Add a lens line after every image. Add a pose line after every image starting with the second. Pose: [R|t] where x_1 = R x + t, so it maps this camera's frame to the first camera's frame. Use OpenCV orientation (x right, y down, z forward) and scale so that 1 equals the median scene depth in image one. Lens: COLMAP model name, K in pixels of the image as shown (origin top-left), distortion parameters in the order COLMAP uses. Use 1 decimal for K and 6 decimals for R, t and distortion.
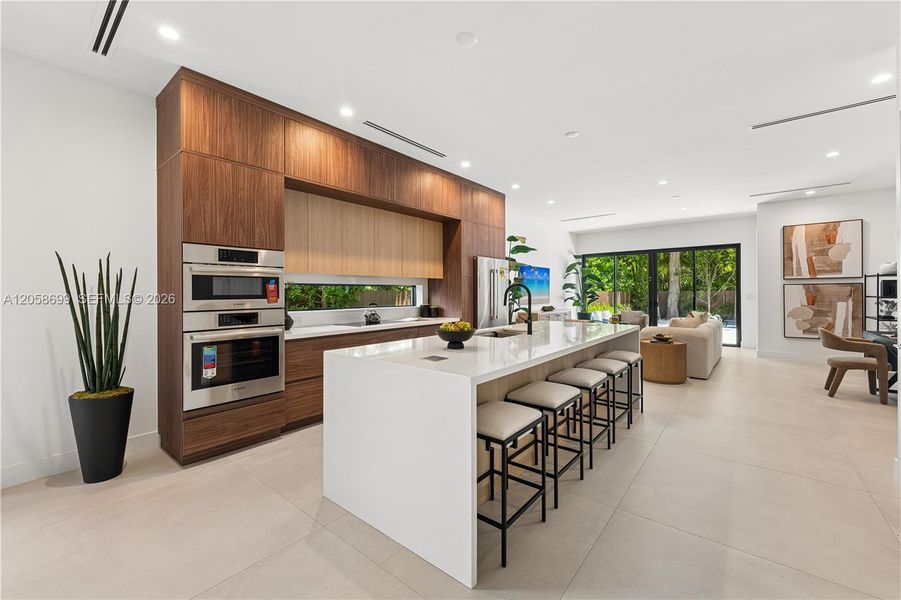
lens RADIAL K [[364.3, 0, 447.1], [0, 364.3, 295.3], [0, 0, 1]] dist [0.002564, -0.001835]
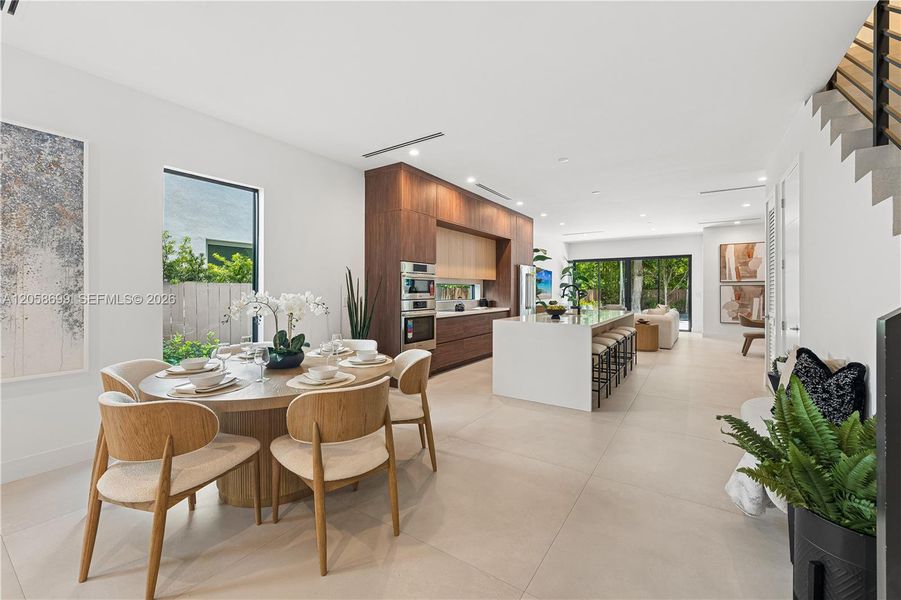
lens RADIAL K [[364.3, 0, 451.5], [0, 364.3, 293.8], [0, 0, 1]] dist [0.002564, -0.001835]
pose [[0.995208, 0.004772, 0.097664, -0.306400], [-0.005058, 0.999984, 0.002683, 0.004247], [-0.097649, -0.003165, 0.995216, -0.370861]]
